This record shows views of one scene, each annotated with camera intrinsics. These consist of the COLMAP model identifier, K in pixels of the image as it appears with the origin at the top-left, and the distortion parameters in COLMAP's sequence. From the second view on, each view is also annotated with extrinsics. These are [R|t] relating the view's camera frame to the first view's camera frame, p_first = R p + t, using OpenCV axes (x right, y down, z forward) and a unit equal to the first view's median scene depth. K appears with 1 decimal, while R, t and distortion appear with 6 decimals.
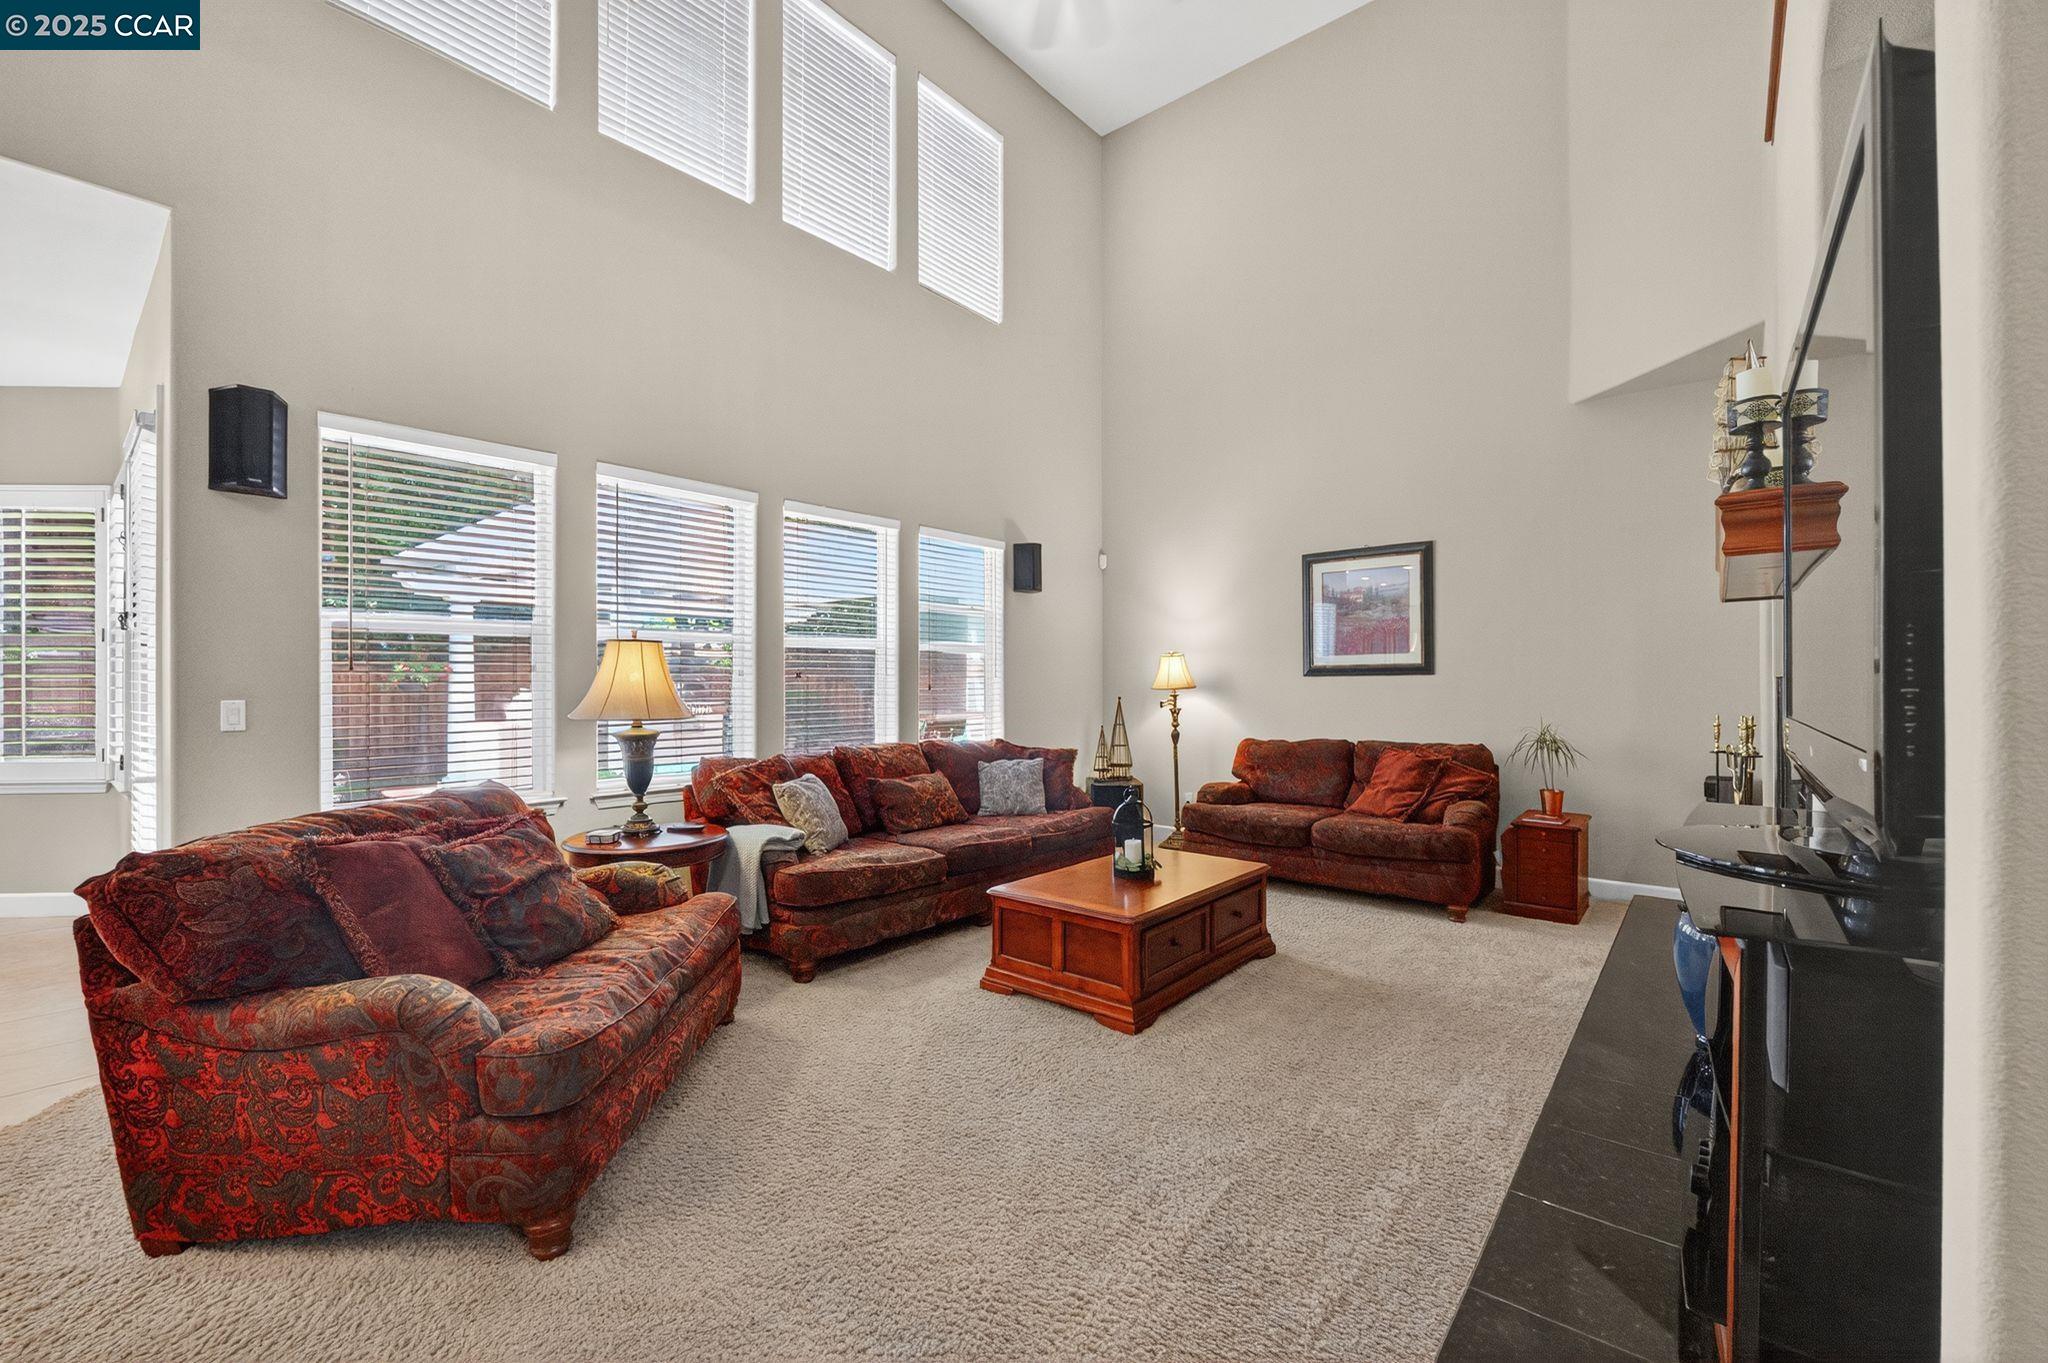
lens RADIAL K [[845.1, 0, 1016.4], [0, 845.1, 684.0], [0, 0, 1]] dist [-0.008065, -0.000033]
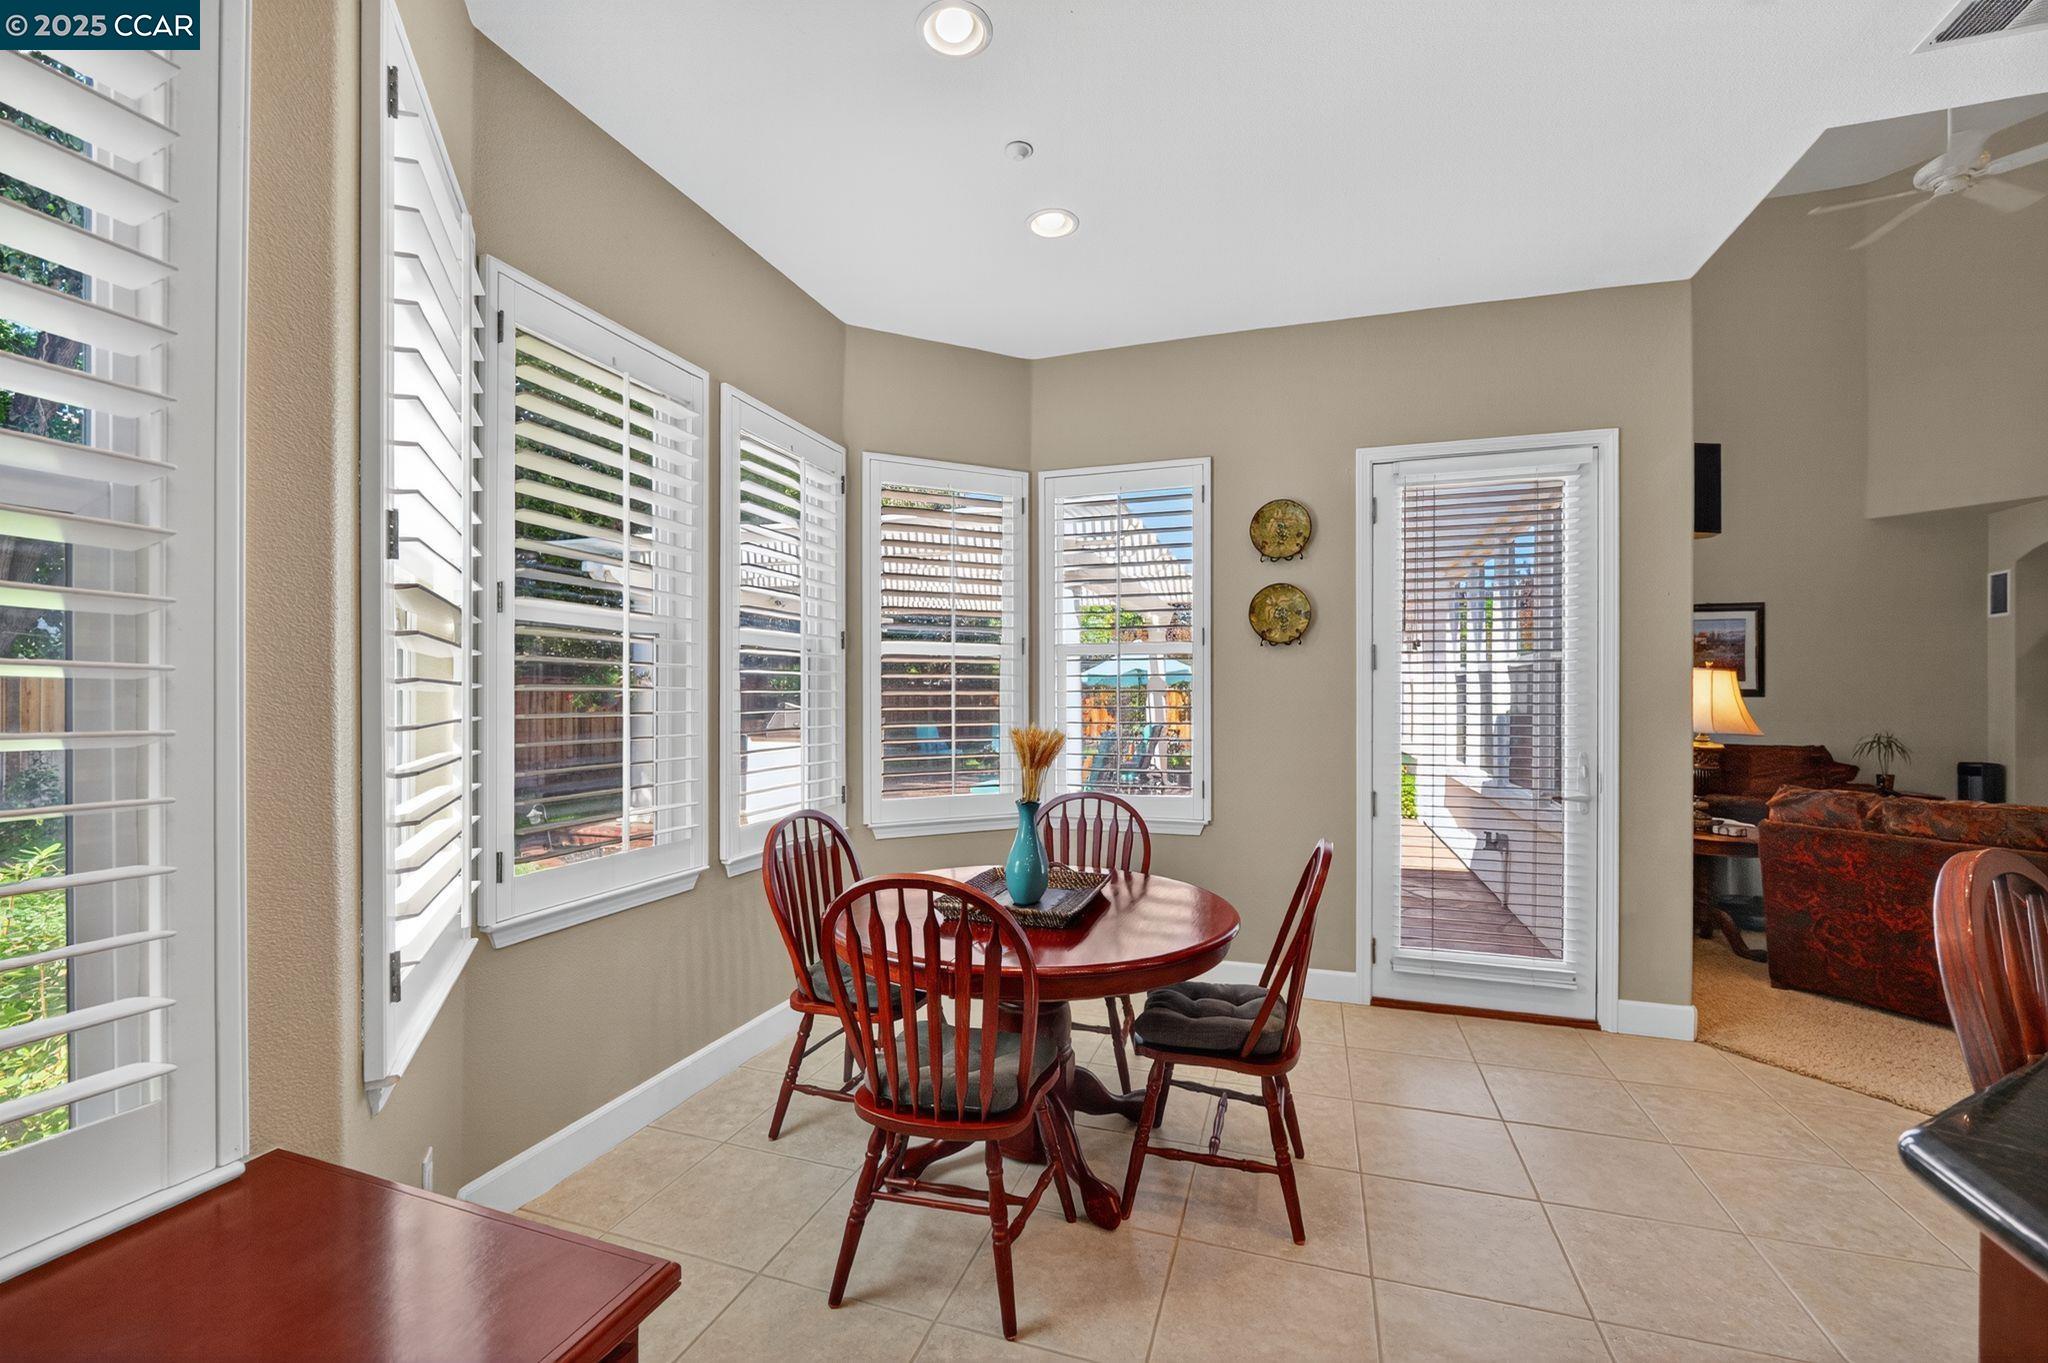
lens RADIAL K [[845.1, 0, 1031.7], [0, 845.1, 693.2], [0, 0, 1]] dist [-0.008065, -0.000033]
pose [[0.929433, 0.001234, 0.368990, -1.158869], [-0.000365, 0.999997, -0.002425, -0.012966], [-0.368992, 0.002119, 0.929430, 0.138592]]
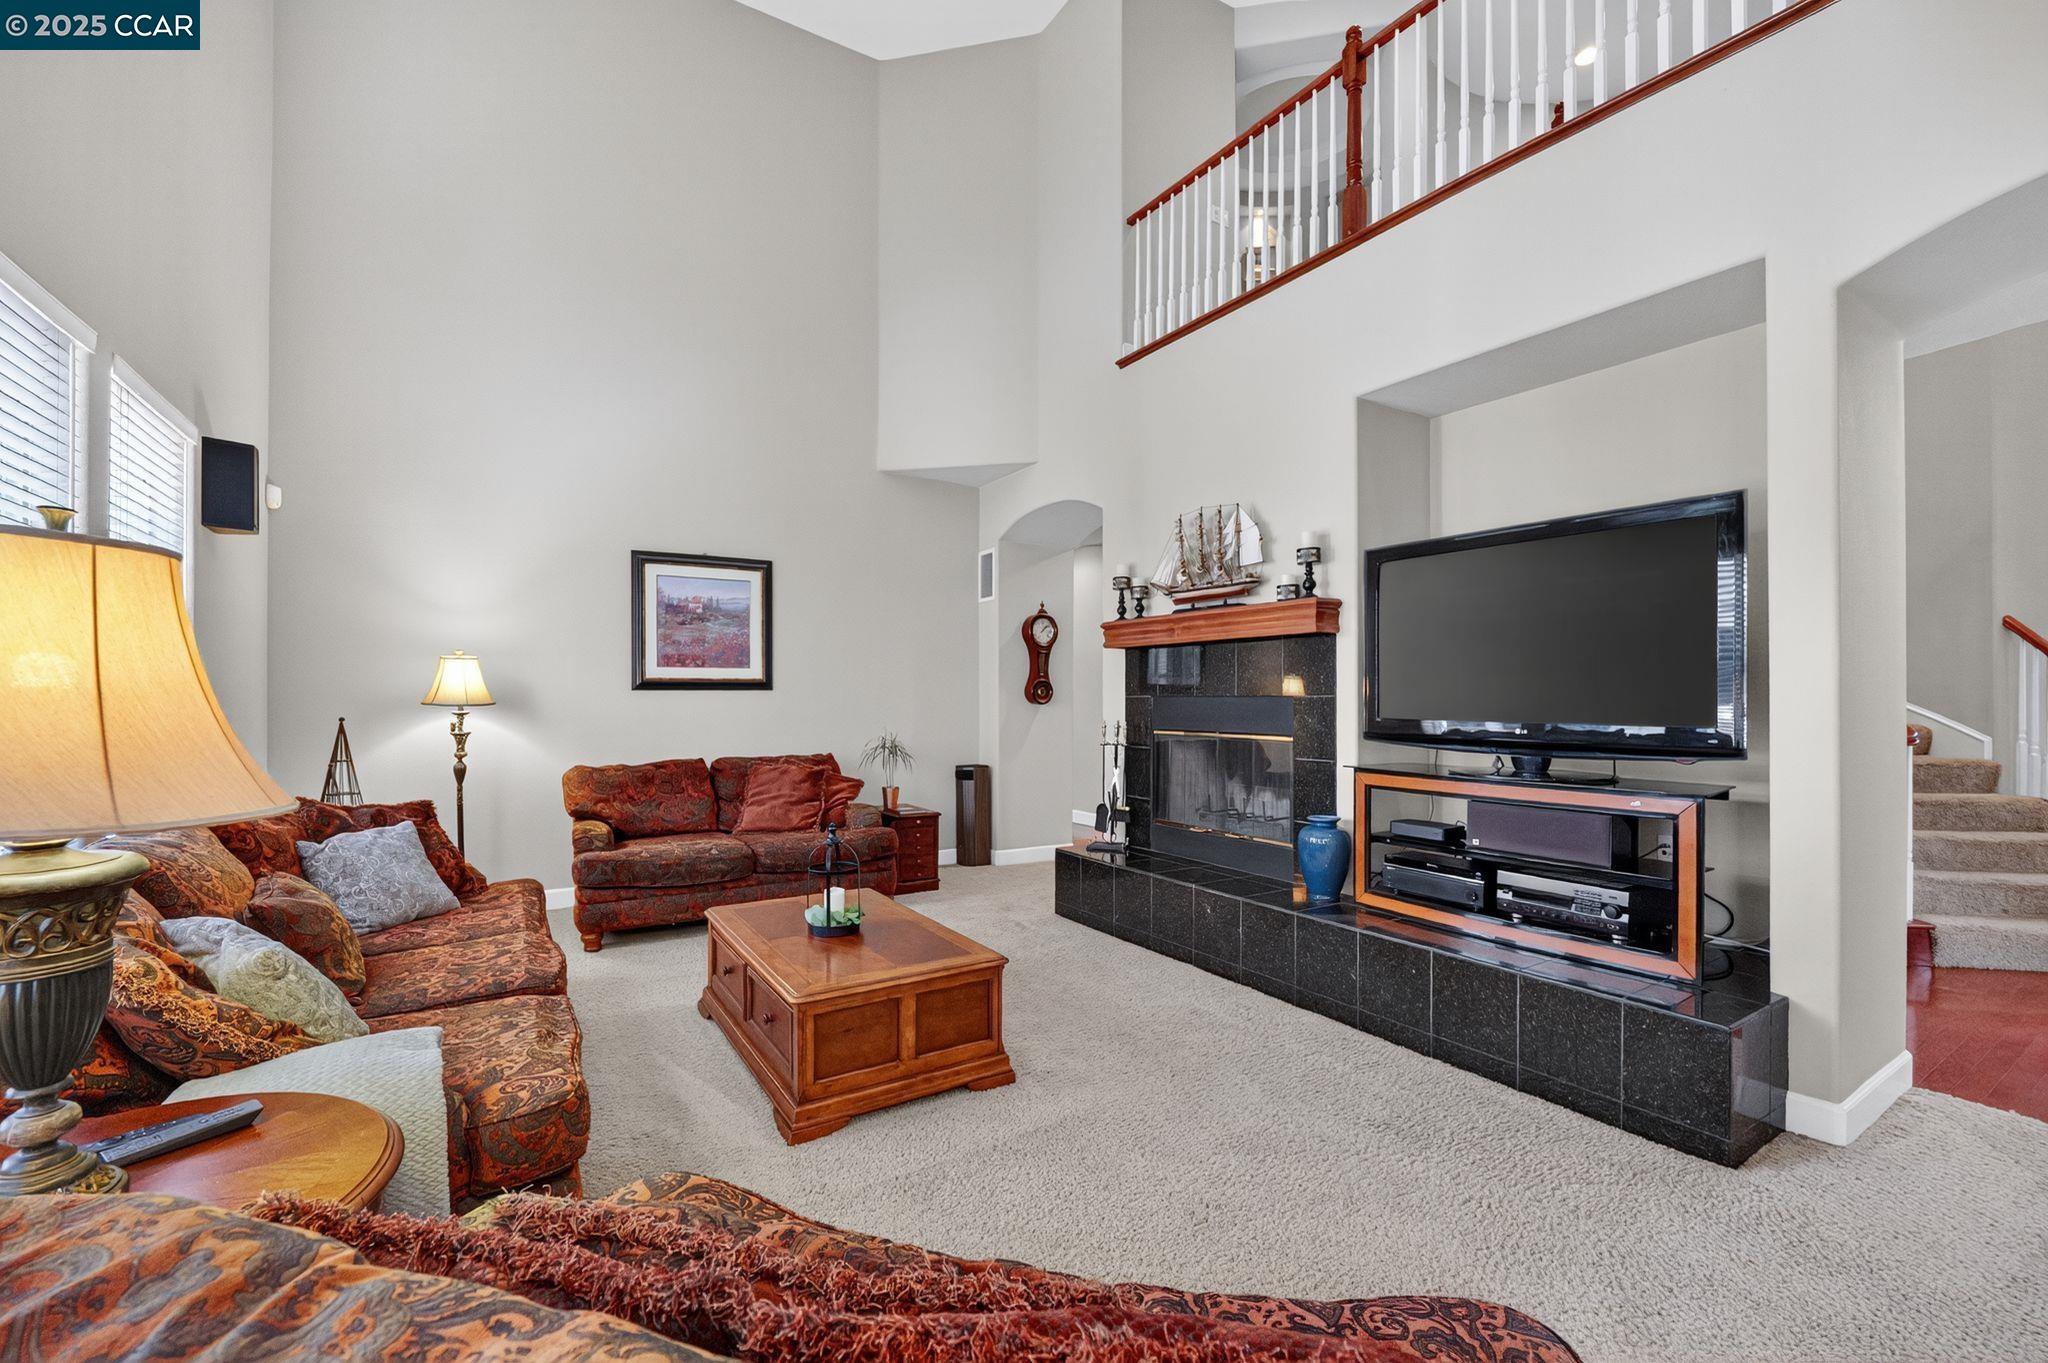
lens RADIAL K [[845.1, 0, 1024.6], [0, 845.1, 695.7], [0, 0, 1]] dist [-0.008065, -0.000033]
pose [[0.296085, 0.004591, 0.955151, -0.401296], [-0.002683, 0.999989, -0.003975, -0.000863], [-0.955158, -0.001386, 0.296094, 0.388546]]
